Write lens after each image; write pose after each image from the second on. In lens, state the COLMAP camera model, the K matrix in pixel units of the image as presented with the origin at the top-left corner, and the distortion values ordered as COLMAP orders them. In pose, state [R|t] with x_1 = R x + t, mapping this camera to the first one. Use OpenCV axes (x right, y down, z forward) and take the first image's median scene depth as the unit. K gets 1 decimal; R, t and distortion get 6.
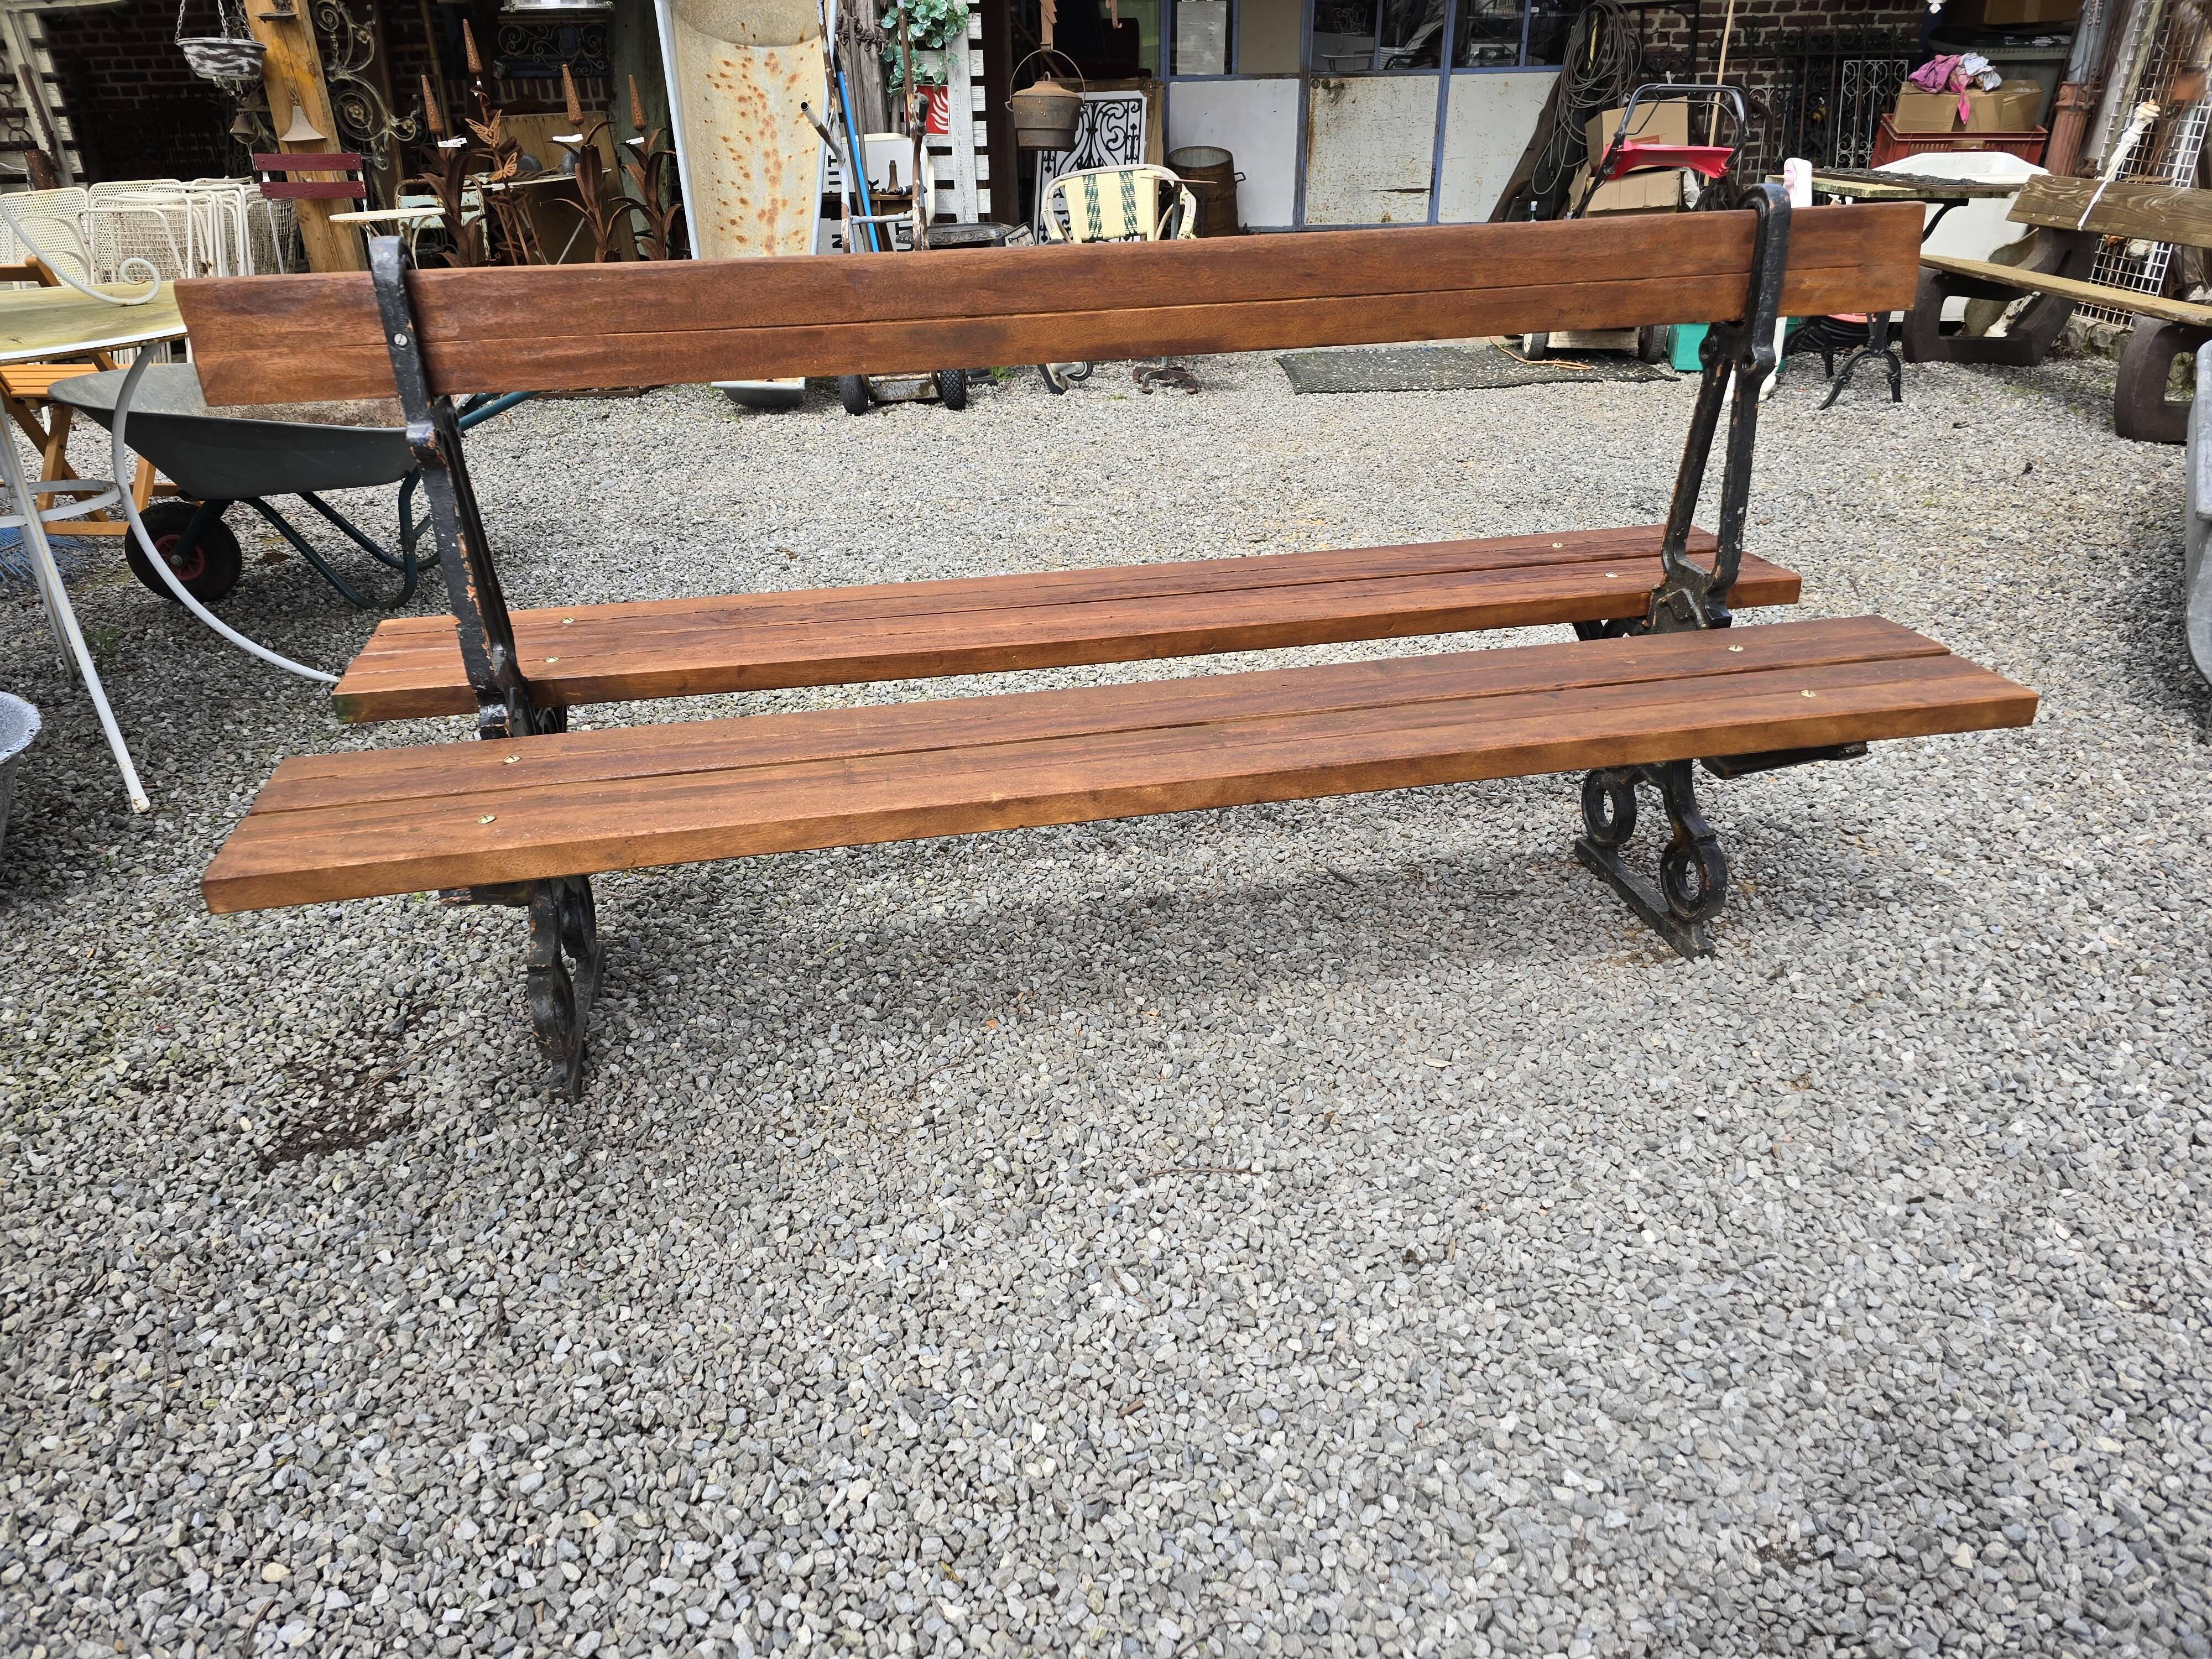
lens RADIAL K [[1489.8, 0, 1077.1], [0, 1489.8, 843.4], [0, 0, 1]] dist [0.063134, -0.058187]
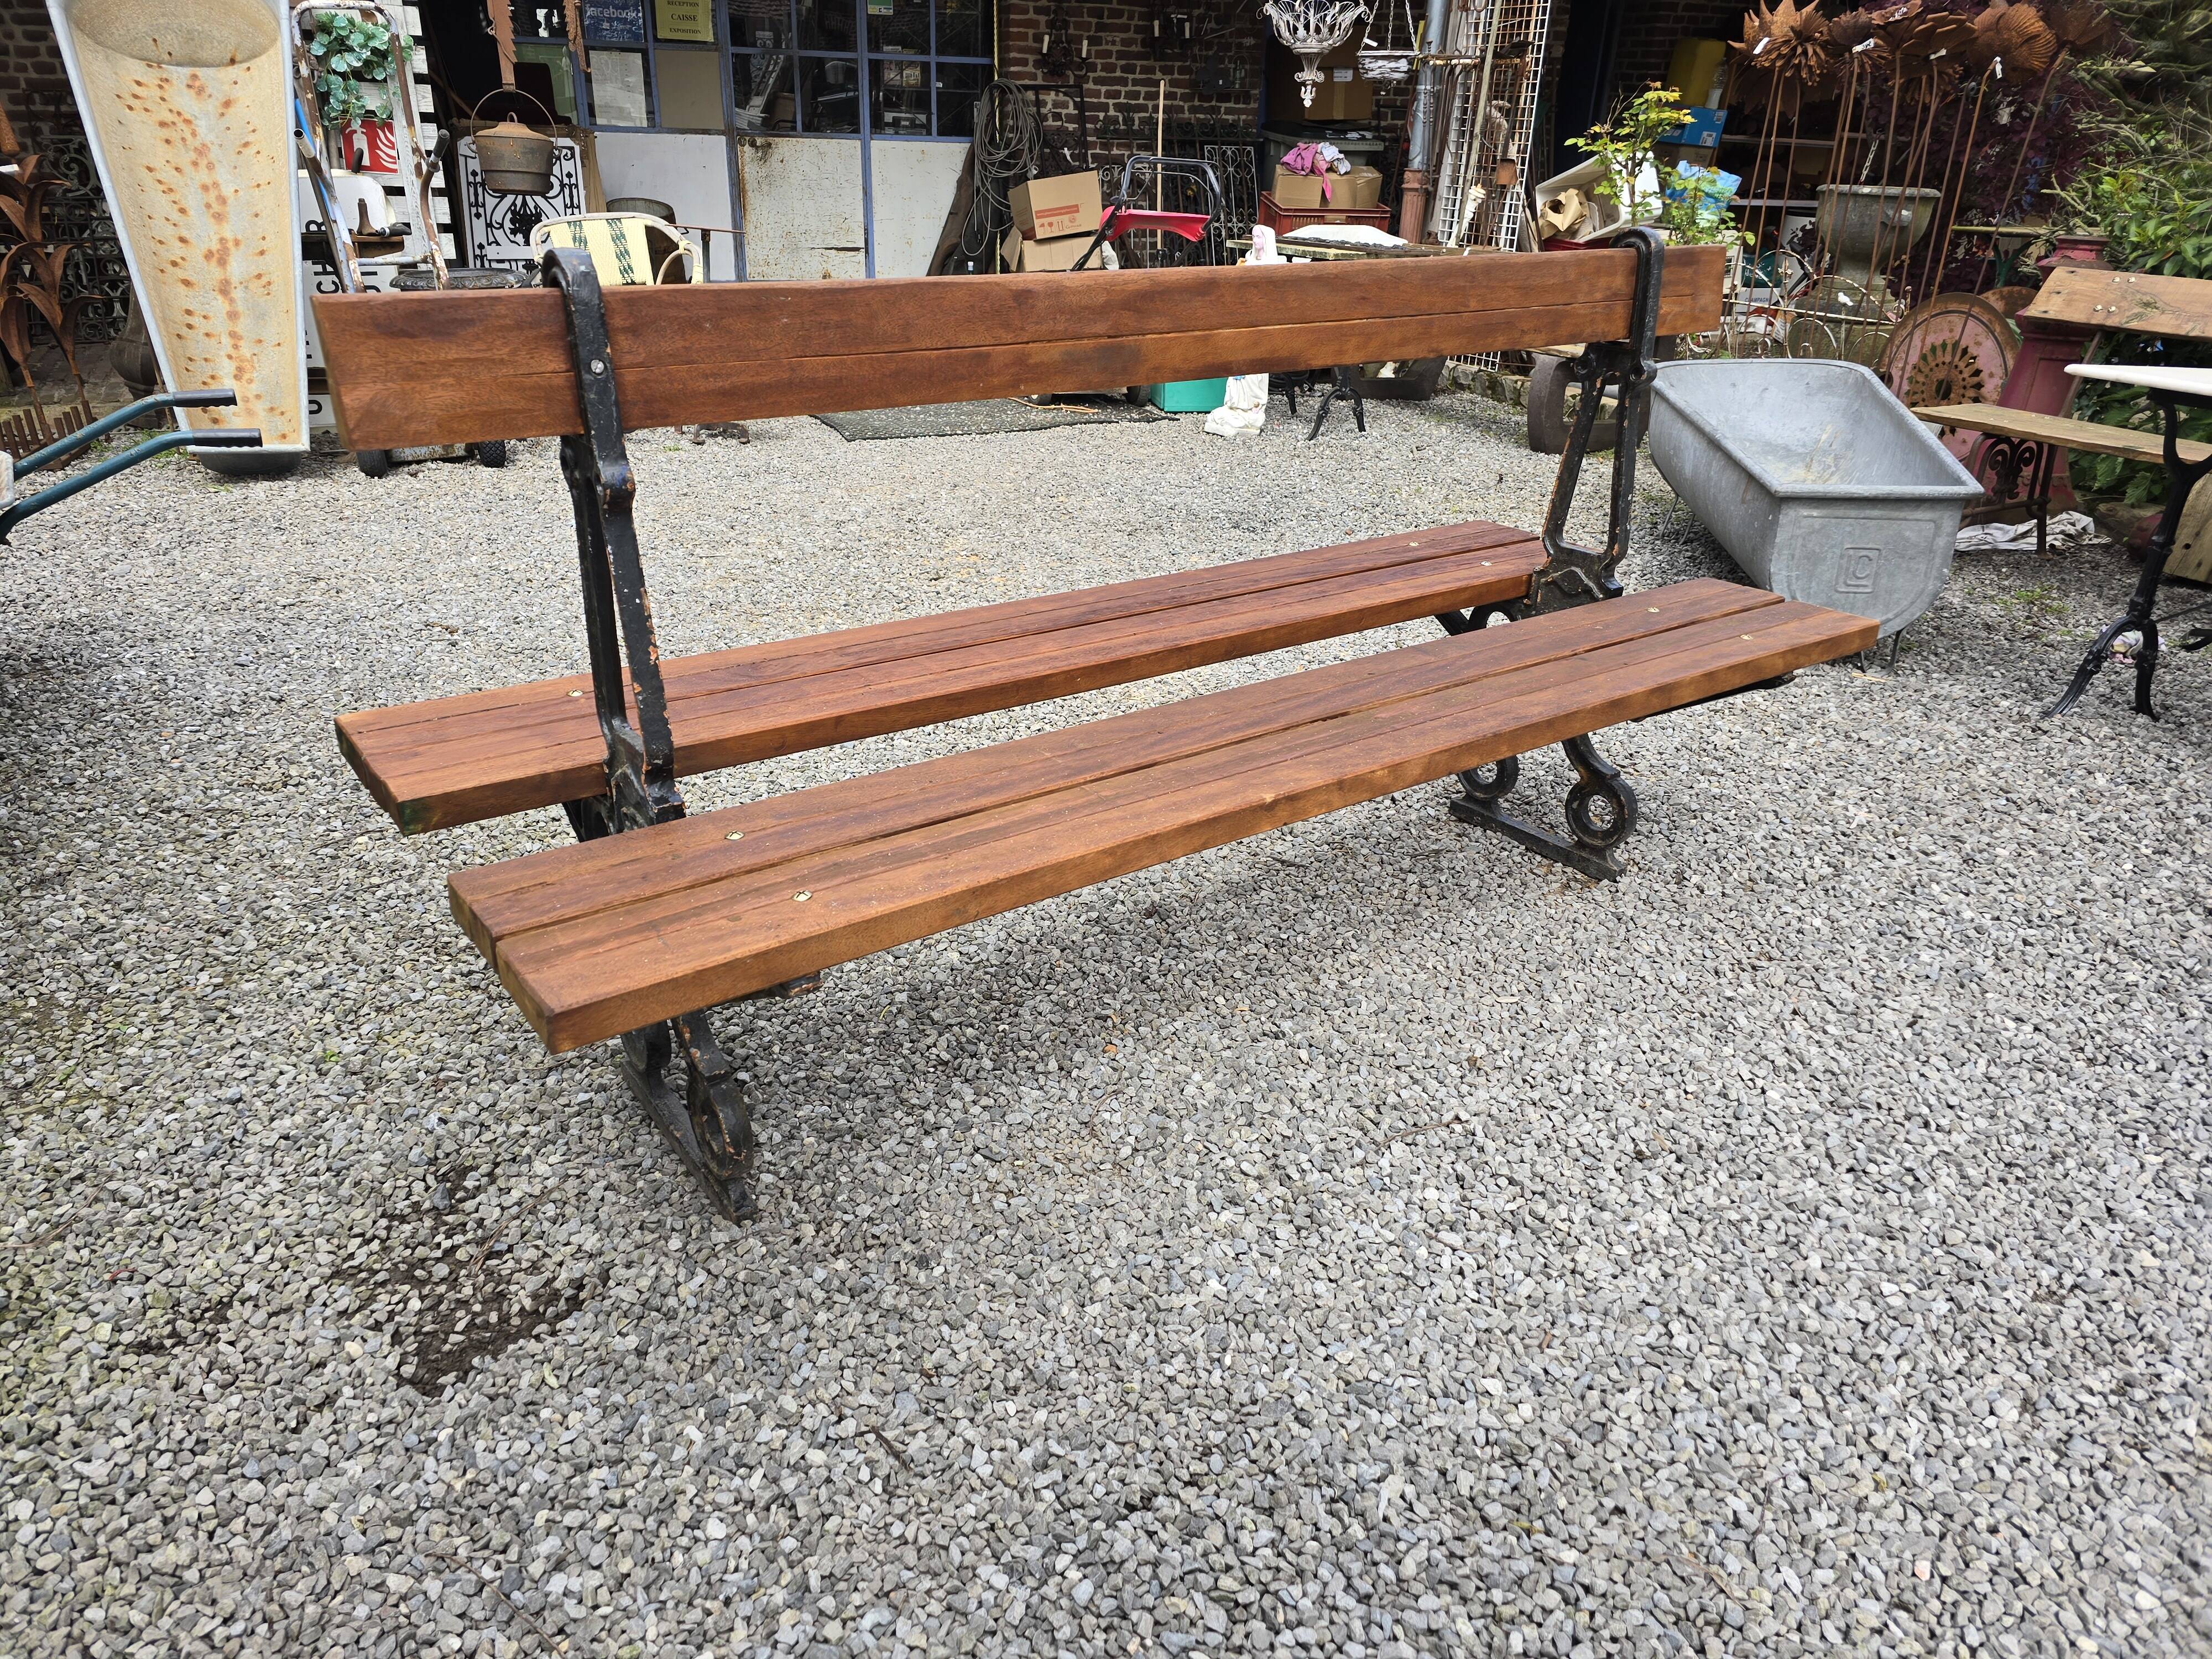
lens RADIAL K [[1489.8, 0, 1079.1], [0, 1489.8, 837.8], [0, 0, 1]] dist [0.063134, -0.058187]
pose [[0.904000, -0.141331, 0.403496, -0.407932], [0.157191, 0.987548, -0.006269, -0.012836], [-0.397586, 0.069093, 0.914960, 0.084956]]
